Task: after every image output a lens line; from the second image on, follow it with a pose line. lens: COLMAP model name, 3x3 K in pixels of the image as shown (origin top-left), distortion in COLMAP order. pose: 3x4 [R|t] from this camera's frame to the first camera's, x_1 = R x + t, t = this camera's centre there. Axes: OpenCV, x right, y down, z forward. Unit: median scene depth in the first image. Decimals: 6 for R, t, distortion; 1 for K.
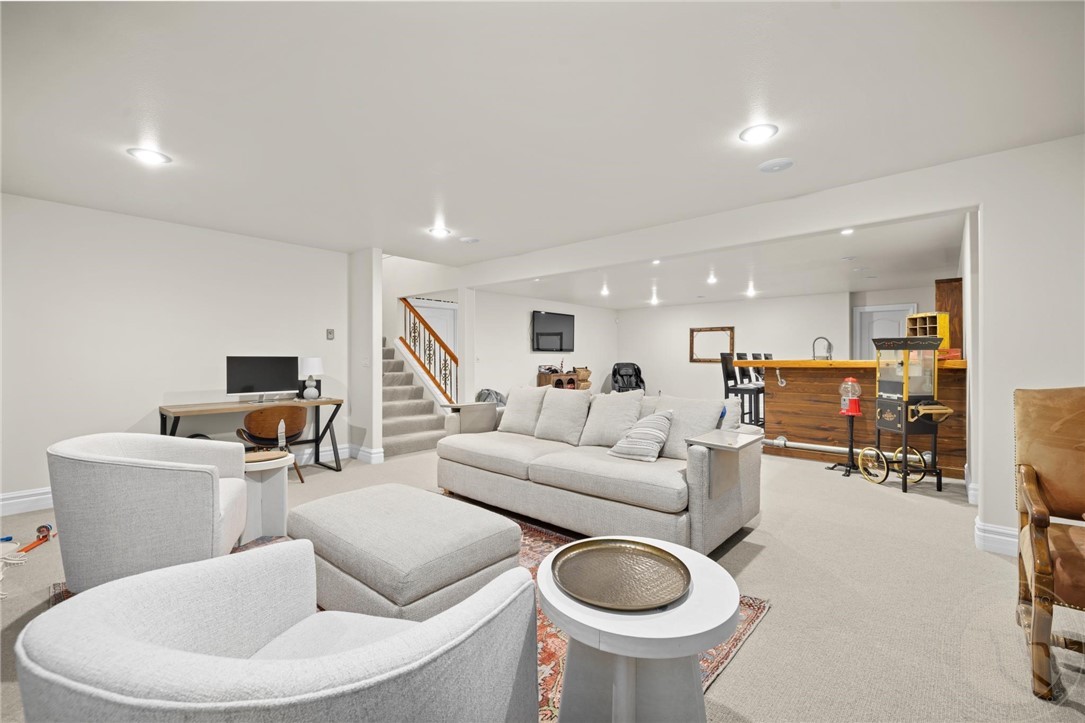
lens RADIAL K [[455.7, 0, 541.7], [0, 455.7, 357.7], [0, 0, 1]] dist [0.007639, -0.000561]
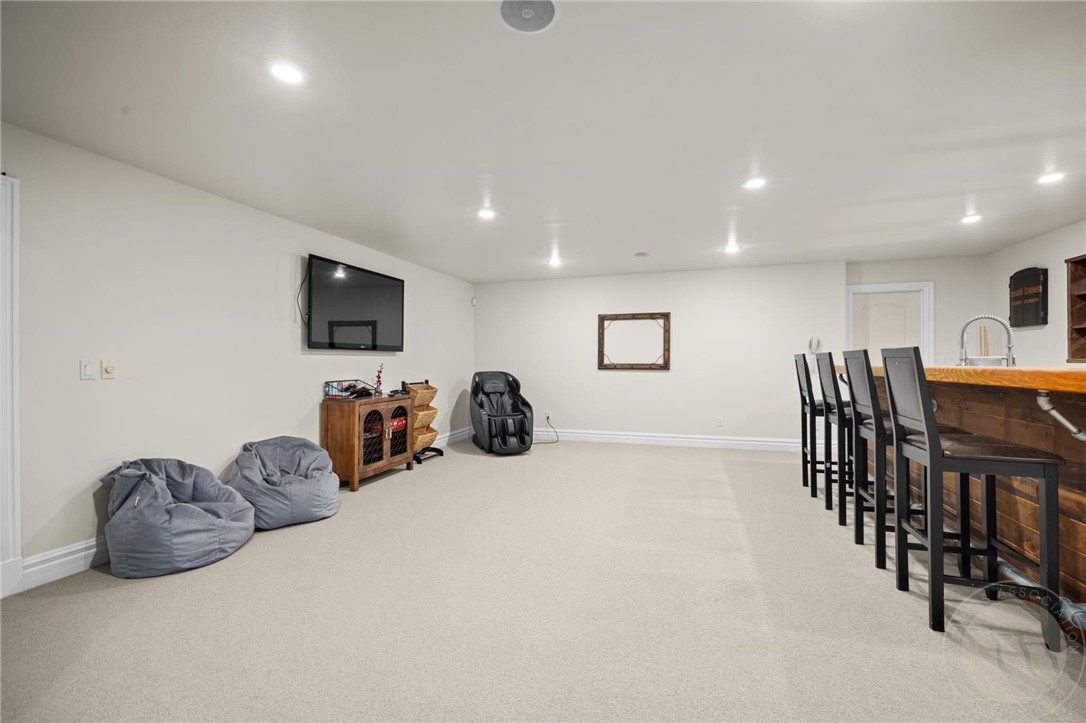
lens RADIAL K [[456.1, 0, 537.5], [0, 456.1, 358.3], [0, 0, 1]] dist [0.007639, -0.000561]
pose [[0.922879, -0.000459, 0.385089, 0.012533], [0.004345, 0.999948, -0.009221, -0.000004], [-0.385065, 0.010183, 0.922833, 0.475304]]
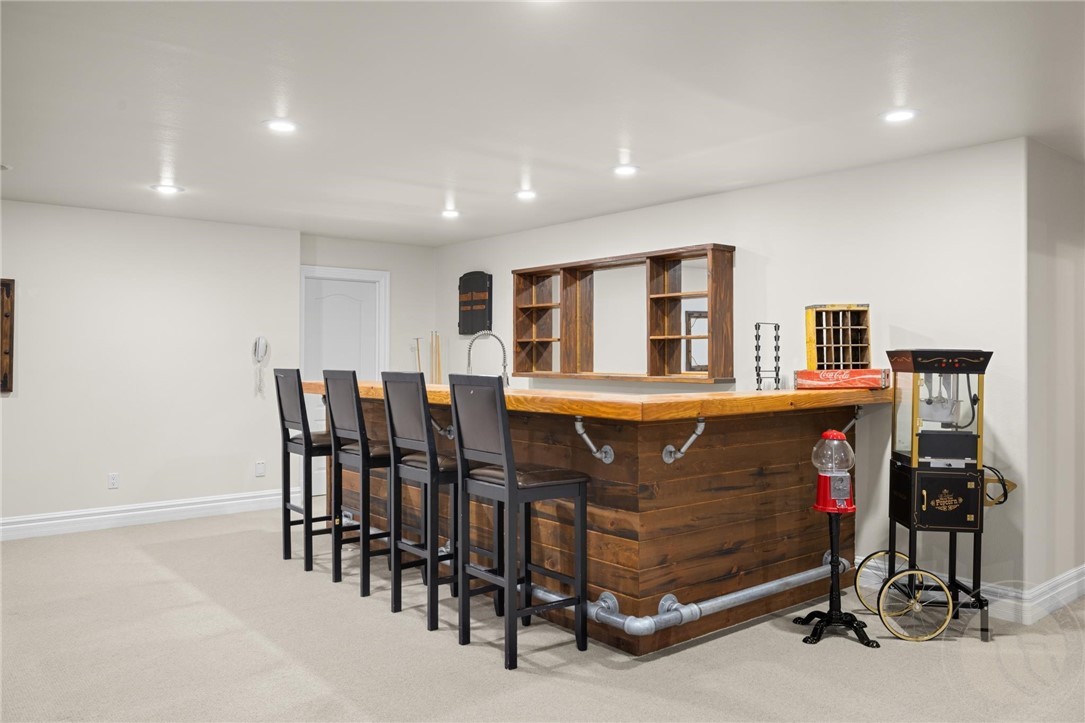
lens RADIAL K [[809.5, 0, 539.0], [0, 809.5, 360.1], [0, 0, 1]] dist [-0.010058, -0.001752]
pose [[0.188709, -0.001340, 0.982032, -0.089225], [0.002140, 0.999997, 0.000953, -0.014039], [-0.982031, 0.001921, 0.188712, 0.521779]]
